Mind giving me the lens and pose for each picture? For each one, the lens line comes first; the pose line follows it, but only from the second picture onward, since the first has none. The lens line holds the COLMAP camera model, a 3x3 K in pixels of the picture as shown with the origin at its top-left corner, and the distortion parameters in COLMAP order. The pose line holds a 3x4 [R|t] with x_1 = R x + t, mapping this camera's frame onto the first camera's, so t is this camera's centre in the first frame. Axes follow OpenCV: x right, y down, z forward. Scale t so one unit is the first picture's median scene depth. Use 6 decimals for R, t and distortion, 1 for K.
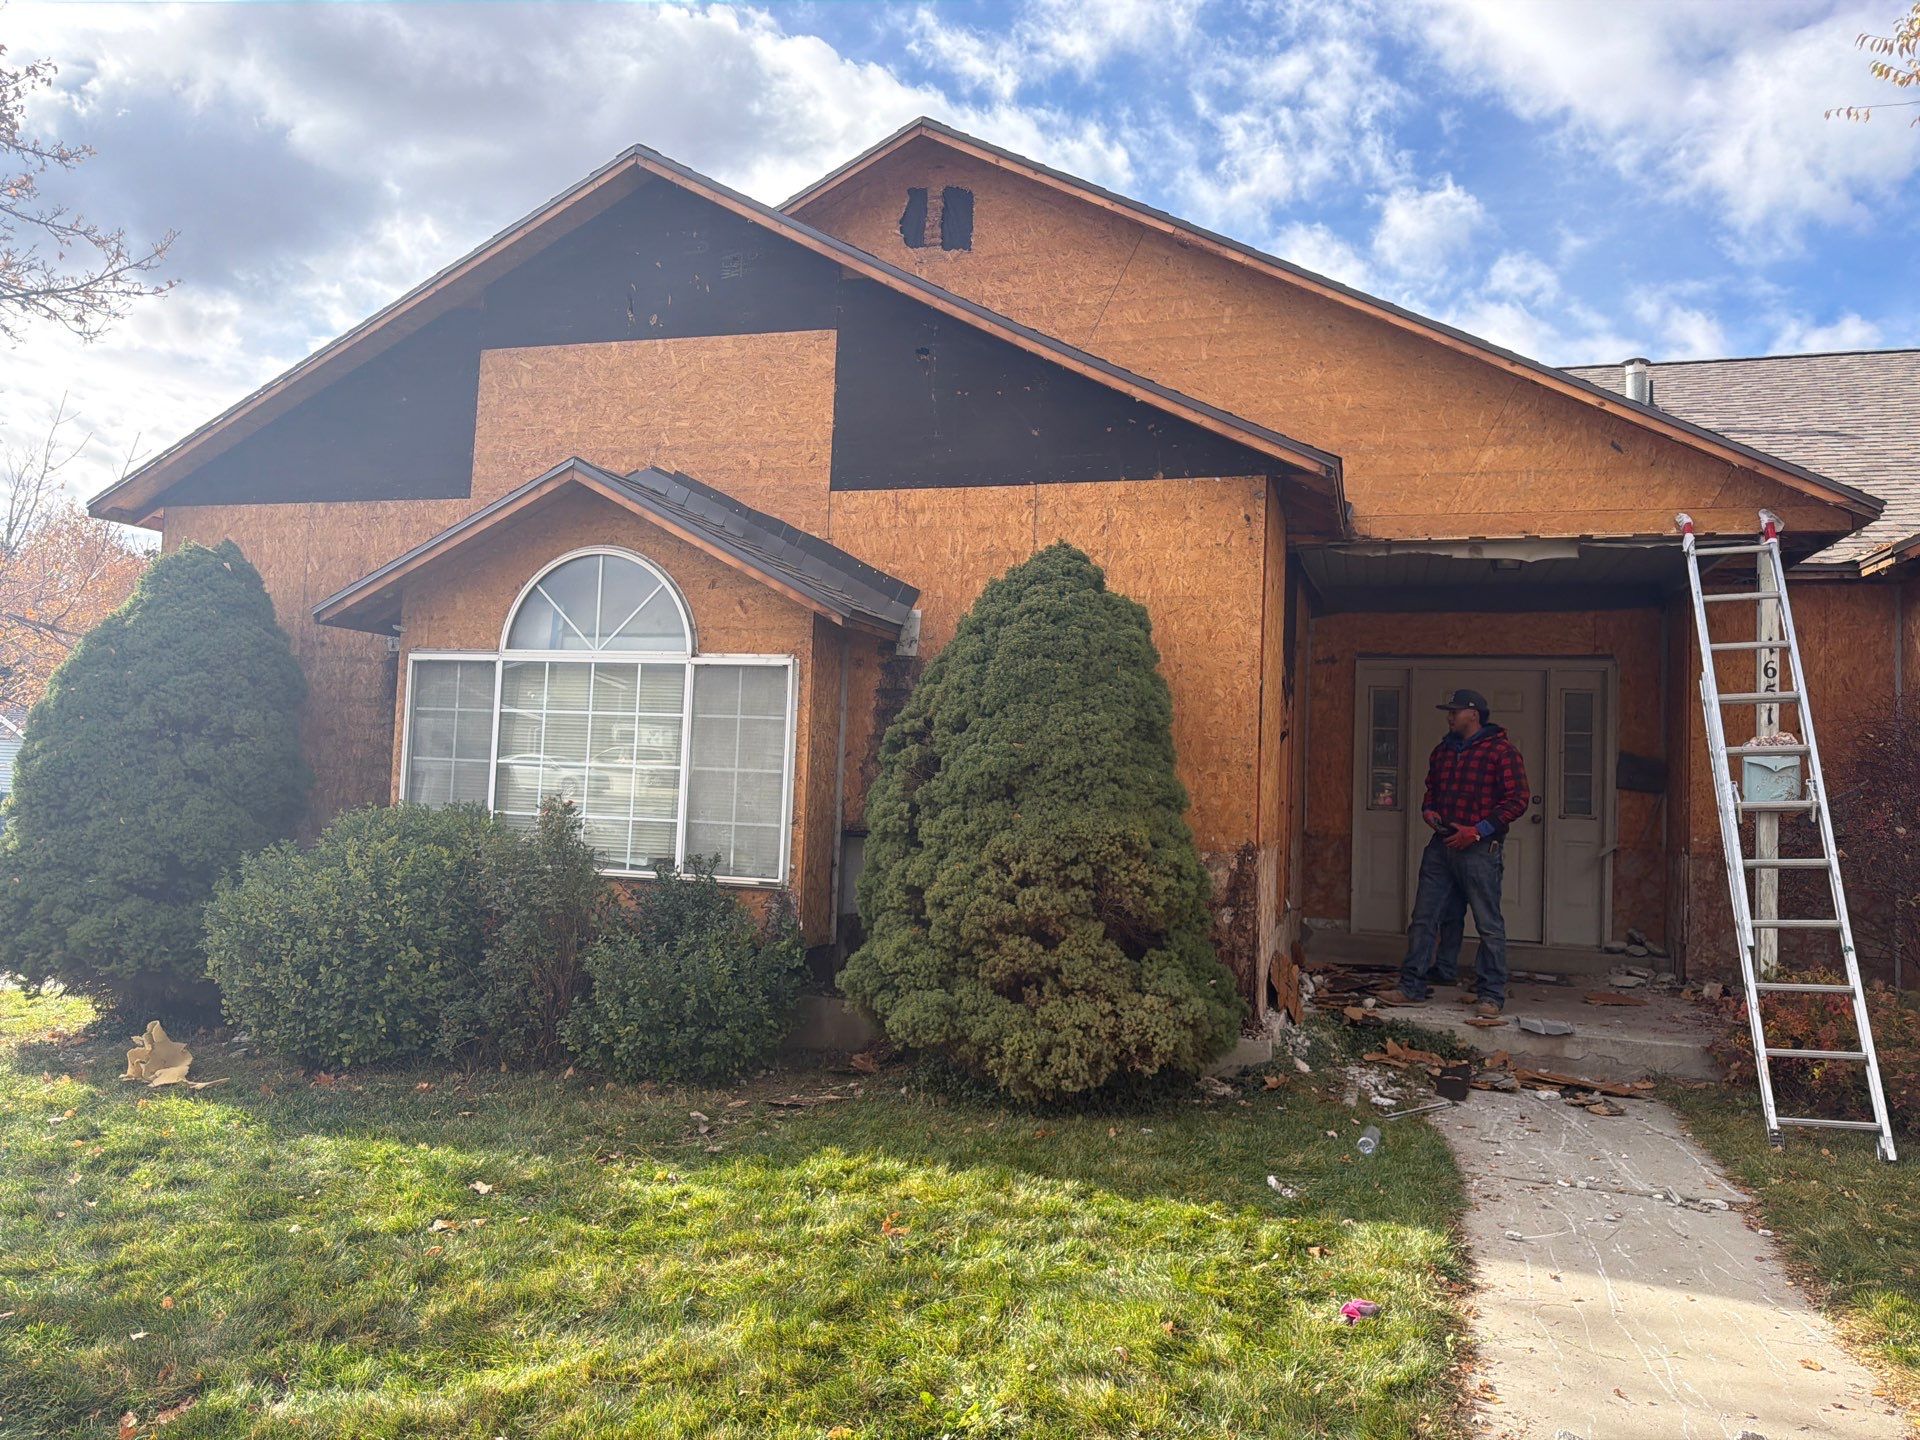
lens RADIAL K [[1324.2, 0, 952.0], [0, 1324.2, 723.9], [0, 0, 1]] dist [0.034285, -0.031052]
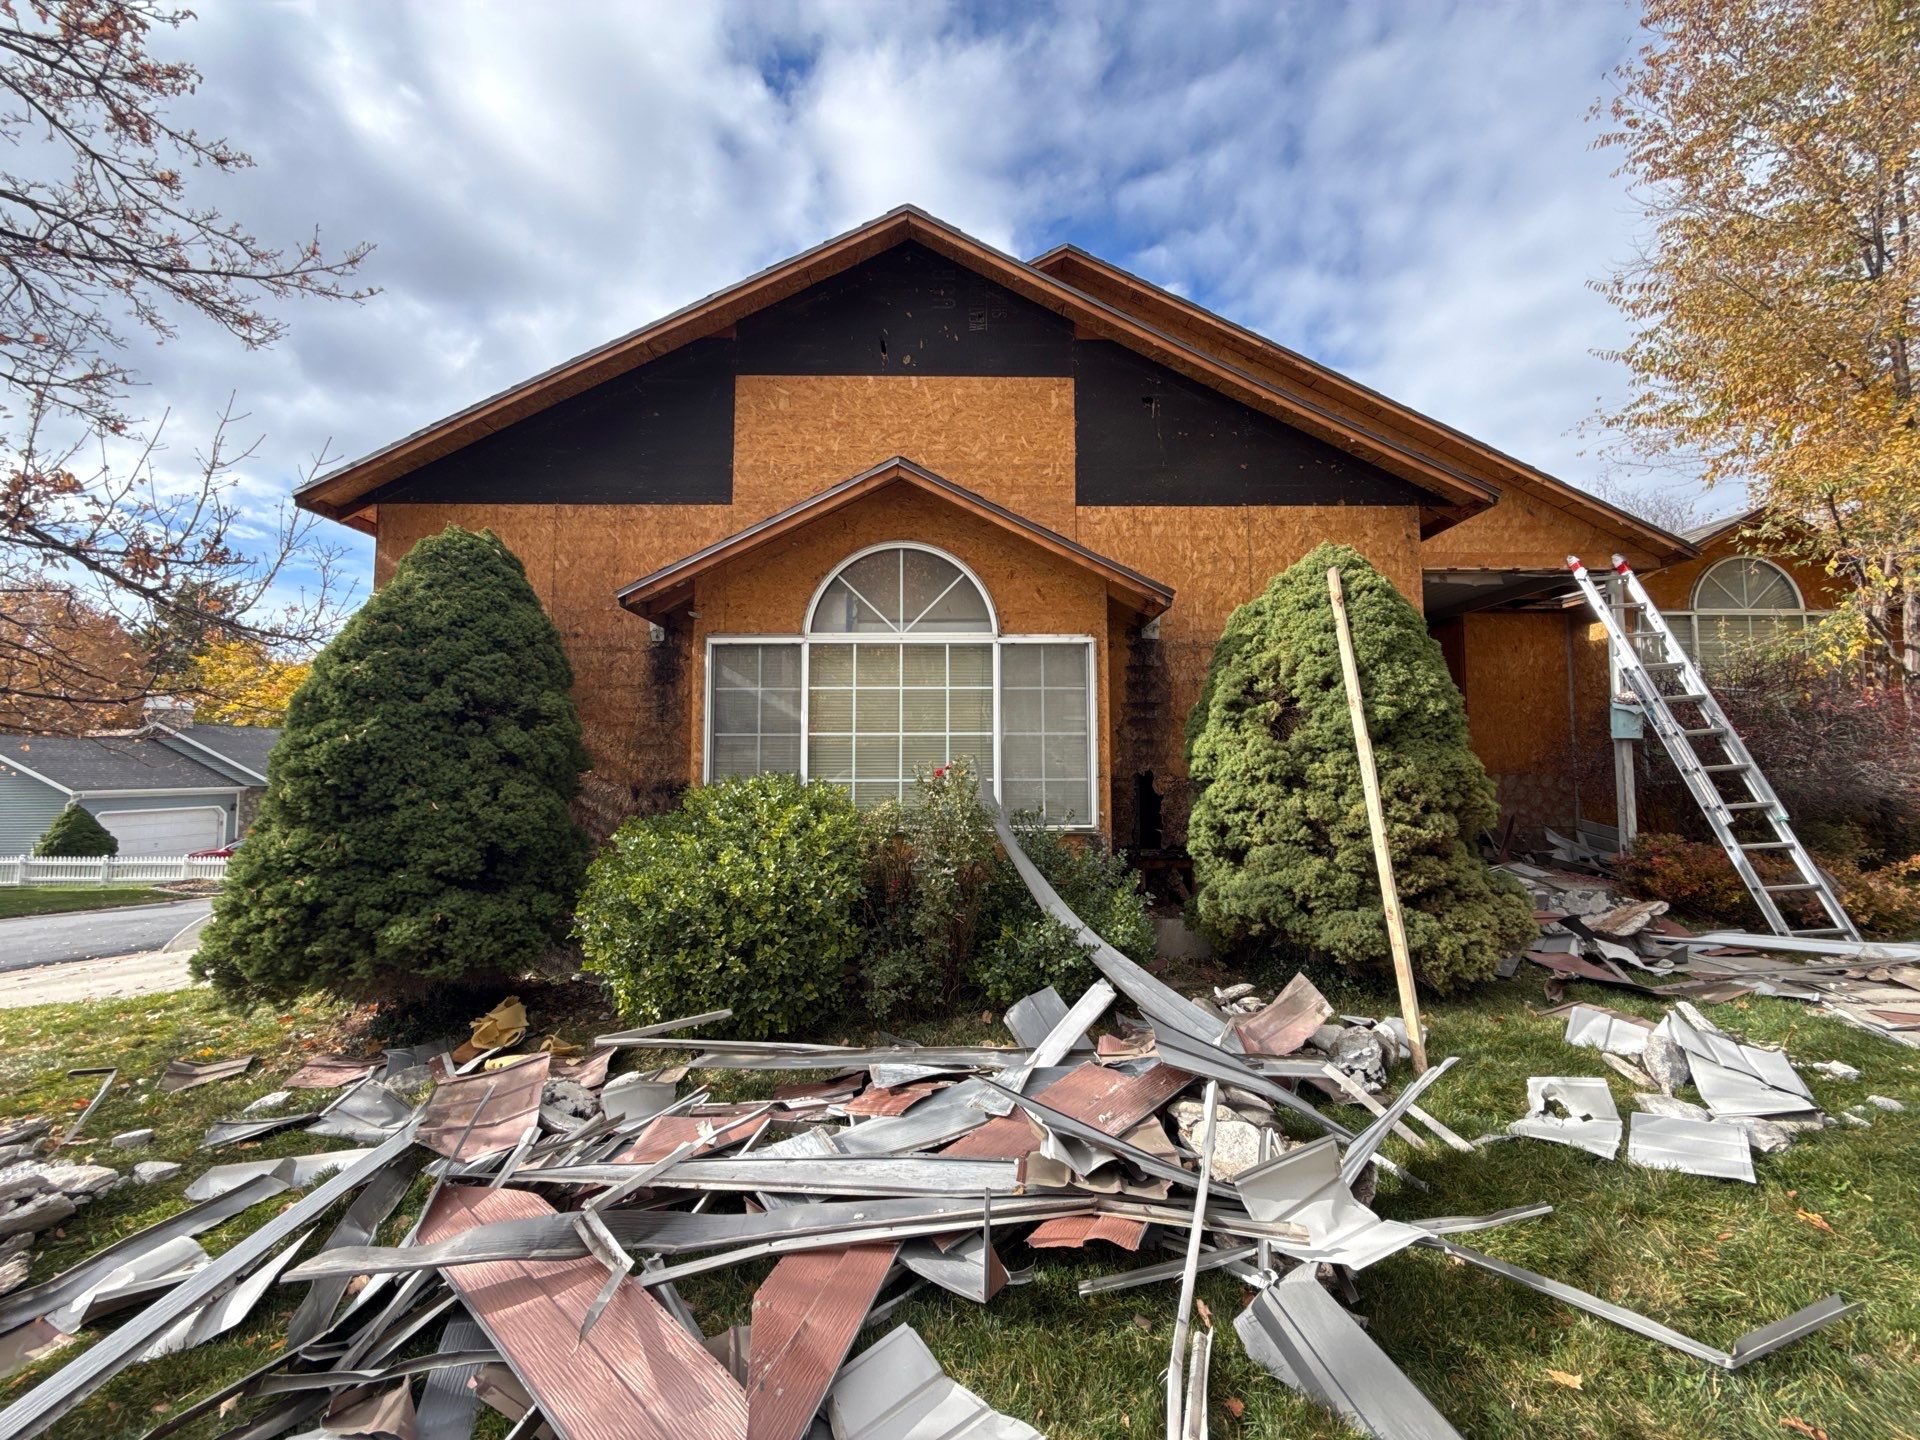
lens RADIAL K [[766.2, 0, 963.2], [0, 766.2, 718.8], [0, 0, 1]] dist [-0.002757, 0.000407]
pose [[0.949252, -0.023485, 0.313640, -0.422548], [0.028972, 0.999498, -0.012845, 0.026842], [-0.313181, 0.021280, 0.949455, 0.366880]]
